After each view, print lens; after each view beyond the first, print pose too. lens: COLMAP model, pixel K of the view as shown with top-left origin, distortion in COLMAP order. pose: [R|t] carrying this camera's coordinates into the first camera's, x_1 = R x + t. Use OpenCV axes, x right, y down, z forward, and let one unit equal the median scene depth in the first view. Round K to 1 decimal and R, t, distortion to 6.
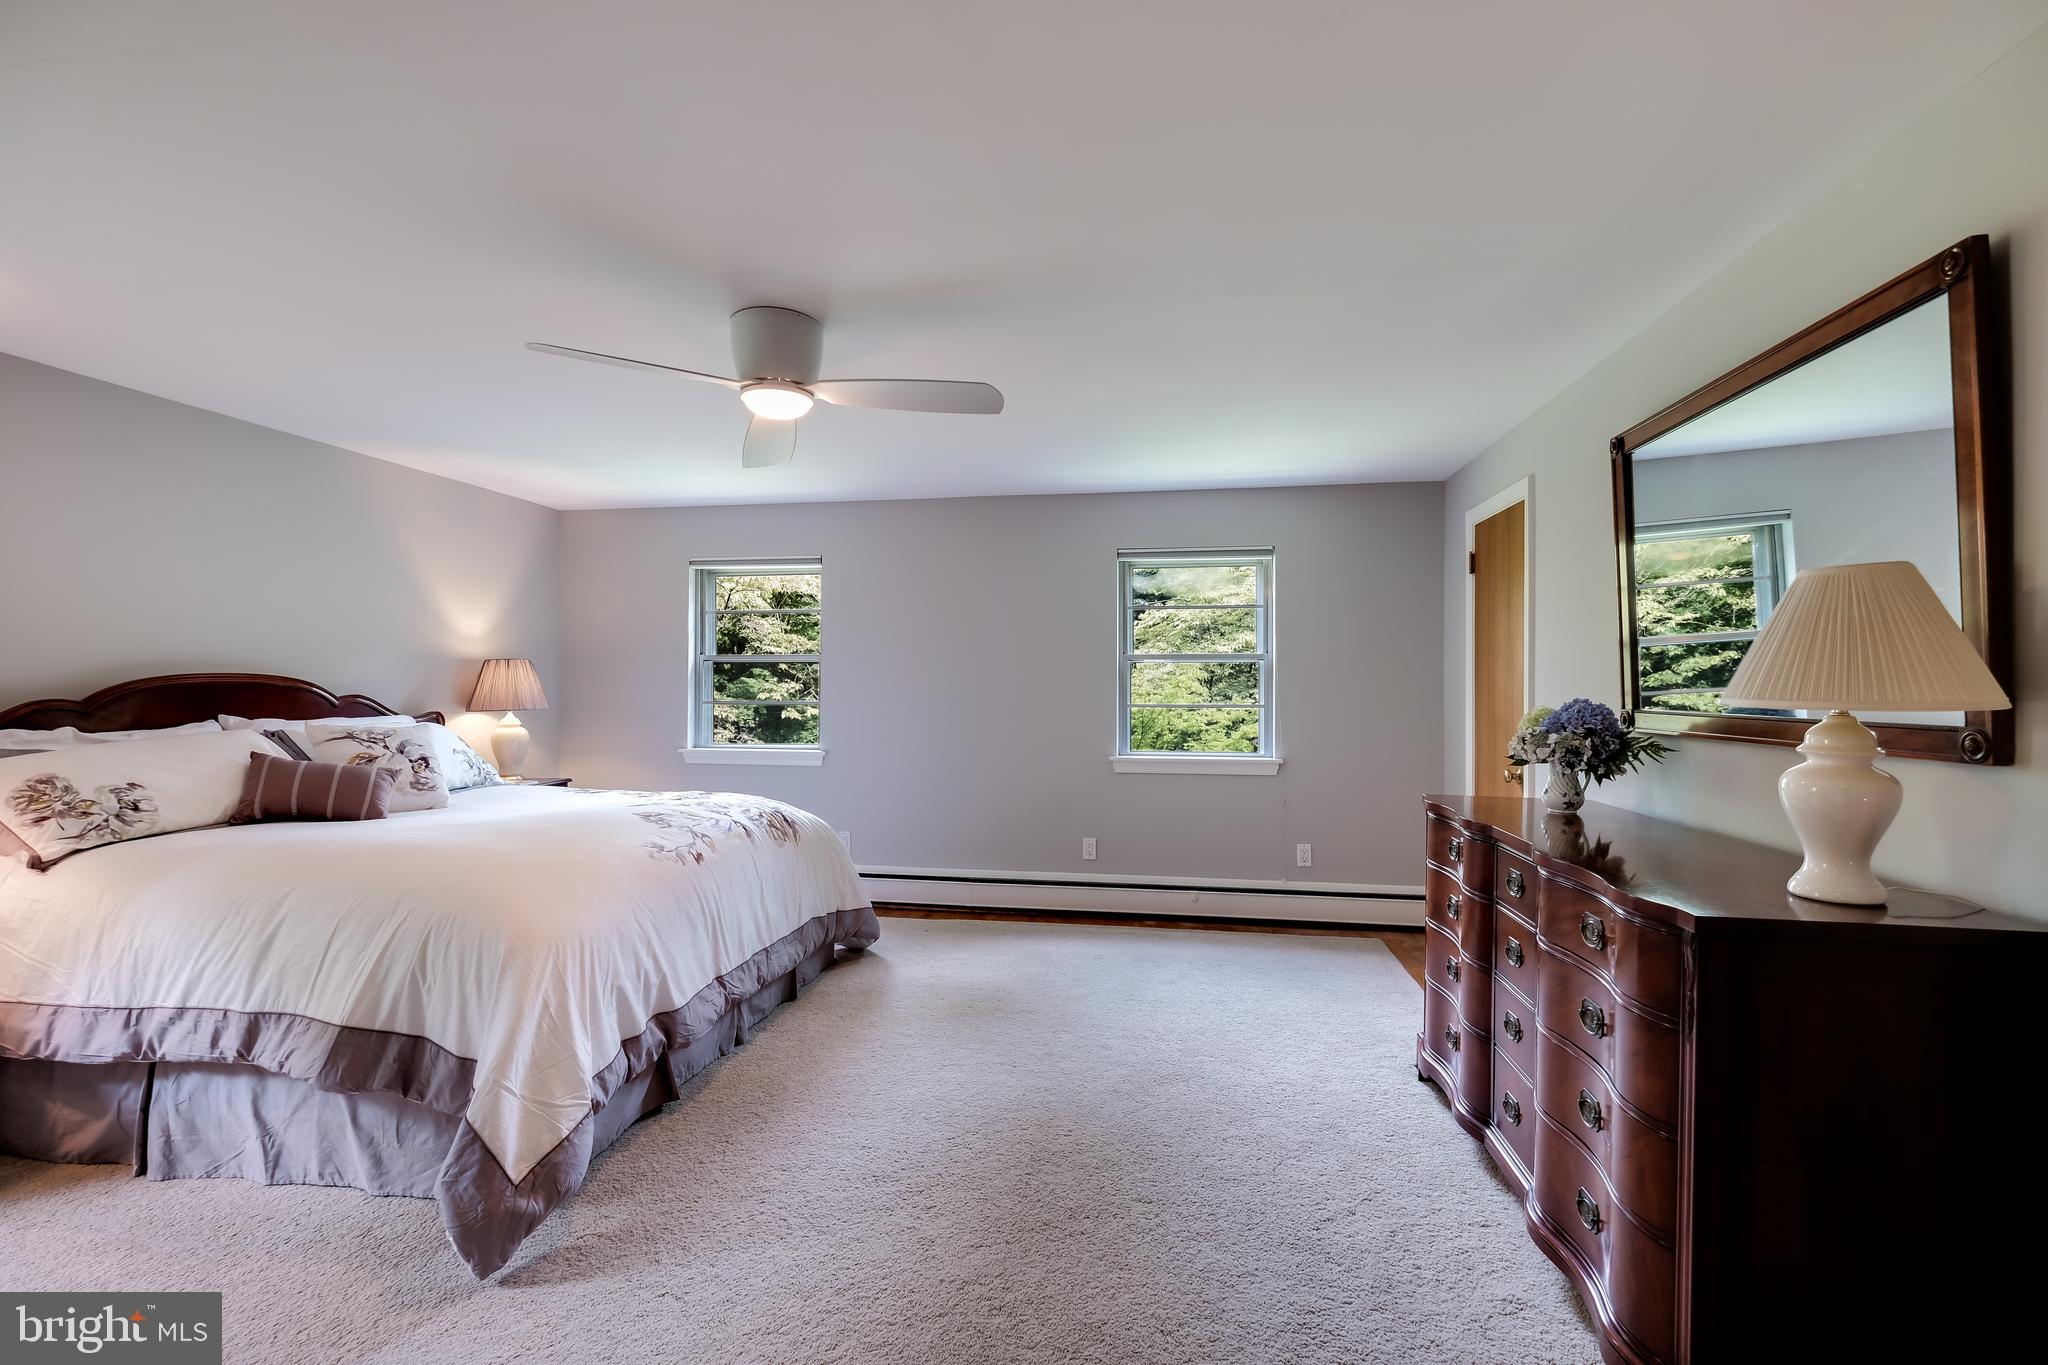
lens RADIAL K [[901.7, 0, 1024.0], [0, 901.7, 682.5], [0, 0, 1]] dist [0.000213, 0.000157]
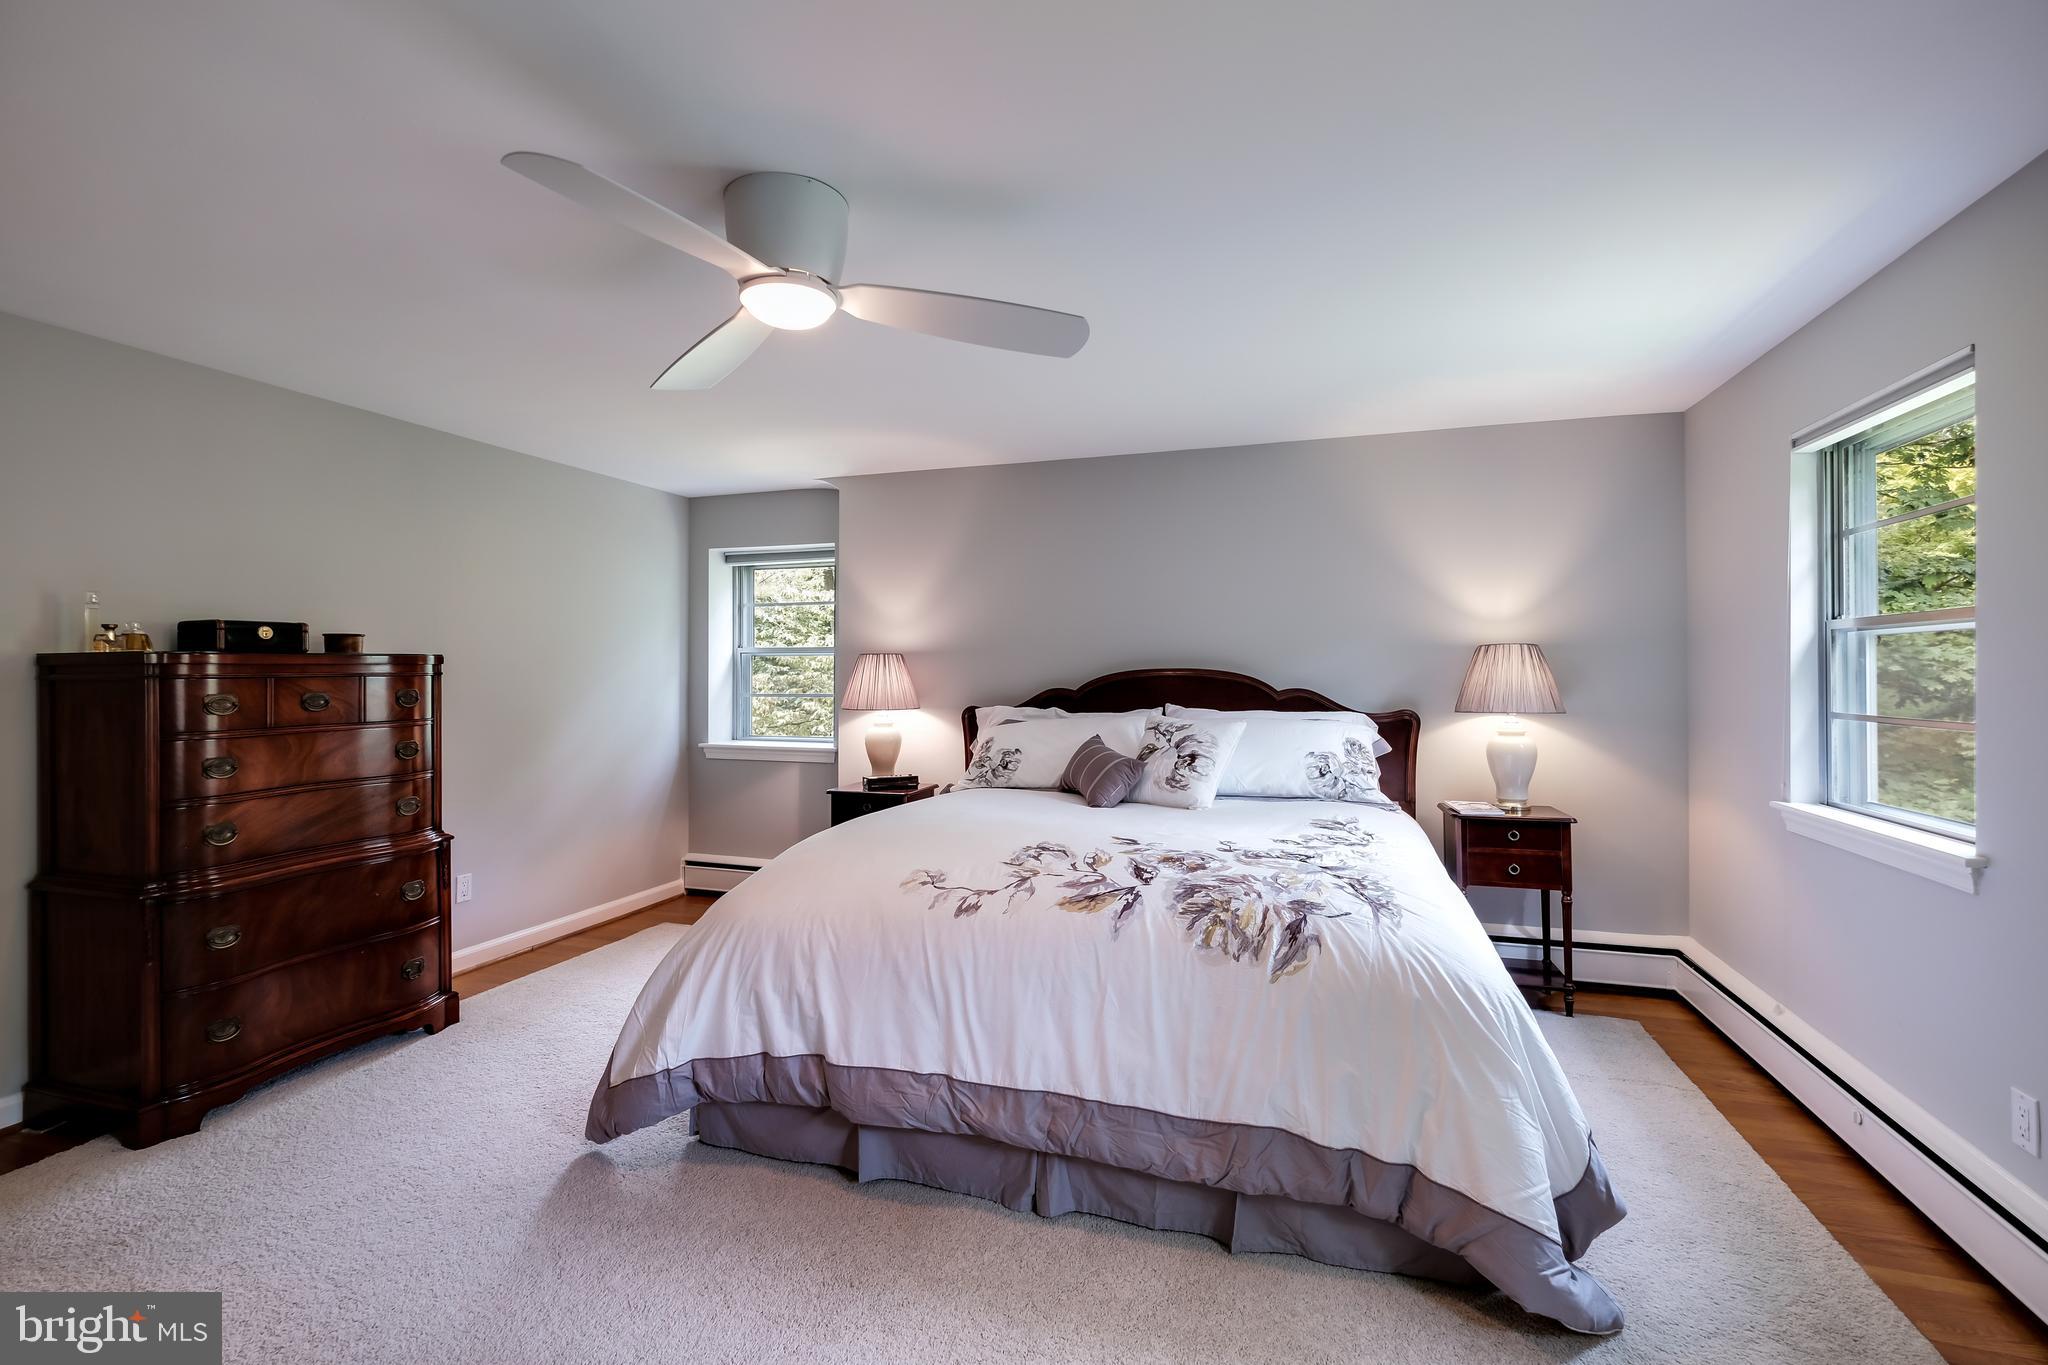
lens RADIAL K [[901.7, 0, 1024.0], [0, 901.7, 682.5], [0, 0, 1]] dist [0.000213, 0.000157]
pose [[-0.158545, 0.006152, -0.987333, 0.318552], [0.003237, 0.999978, 0.005711, 0.000333], [0.987346, -0.002291, -0.158561, 0.999353]]
